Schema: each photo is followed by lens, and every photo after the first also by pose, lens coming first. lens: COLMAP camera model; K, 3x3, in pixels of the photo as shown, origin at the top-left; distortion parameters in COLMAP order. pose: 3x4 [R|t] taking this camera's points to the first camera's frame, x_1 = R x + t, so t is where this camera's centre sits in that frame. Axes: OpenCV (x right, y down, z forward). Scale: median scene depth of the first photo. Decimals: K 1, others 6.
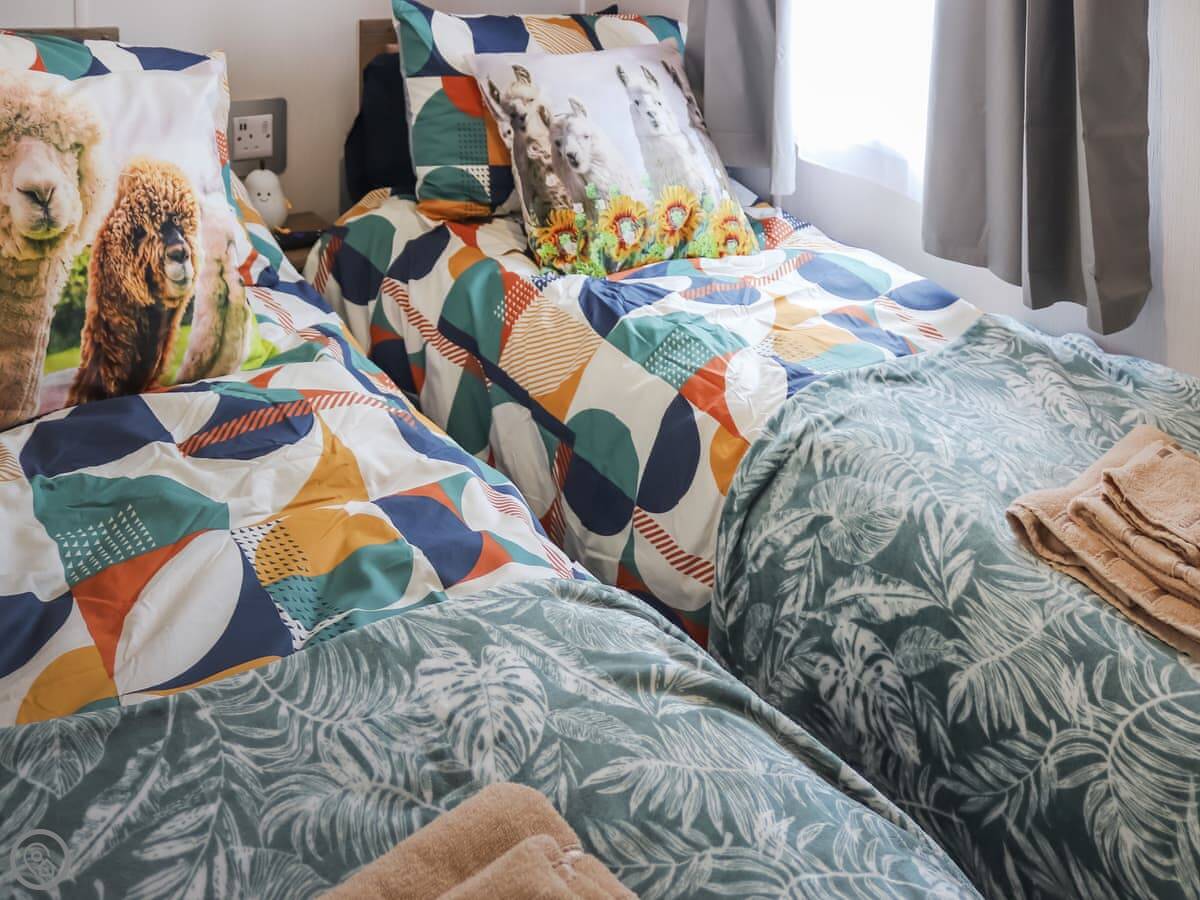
lens RADIAL K [[1654.0, 0, 600.0], [0, 1654.0, 450.0], [0, 0, 1]] dist [-0.333905, 0.774089]
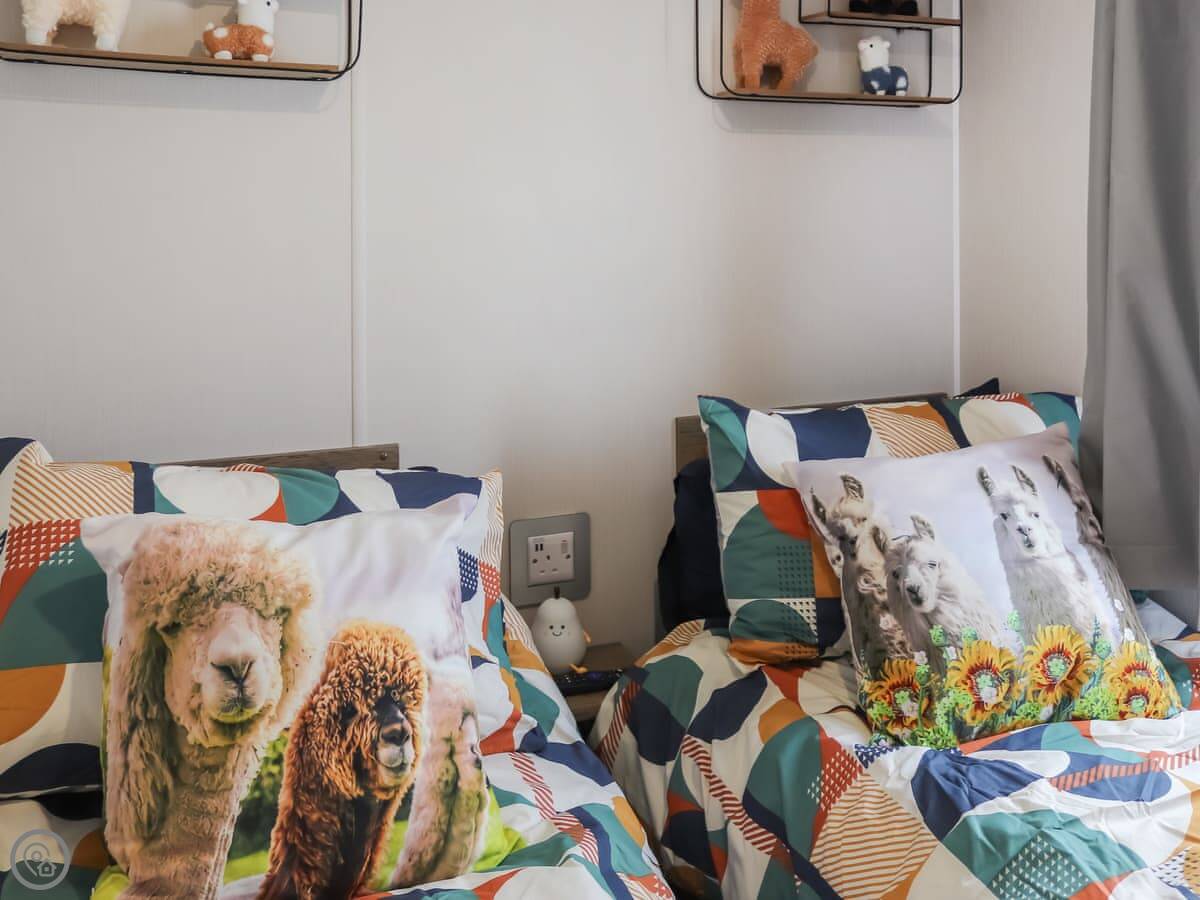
lens RADIAL K [[1398.2, 0, 600.0], [0, 1398.2, 450.0], [0, 0, 1]] dist [-0.062832, 0.216087]
pose [[0.909330, -0.018663, -0.415656, 0.130904], [-0.031952, 0.992911, -0.114484, -0.168022], [0.414846, 0.117385, 0.902288, 0.317973]]
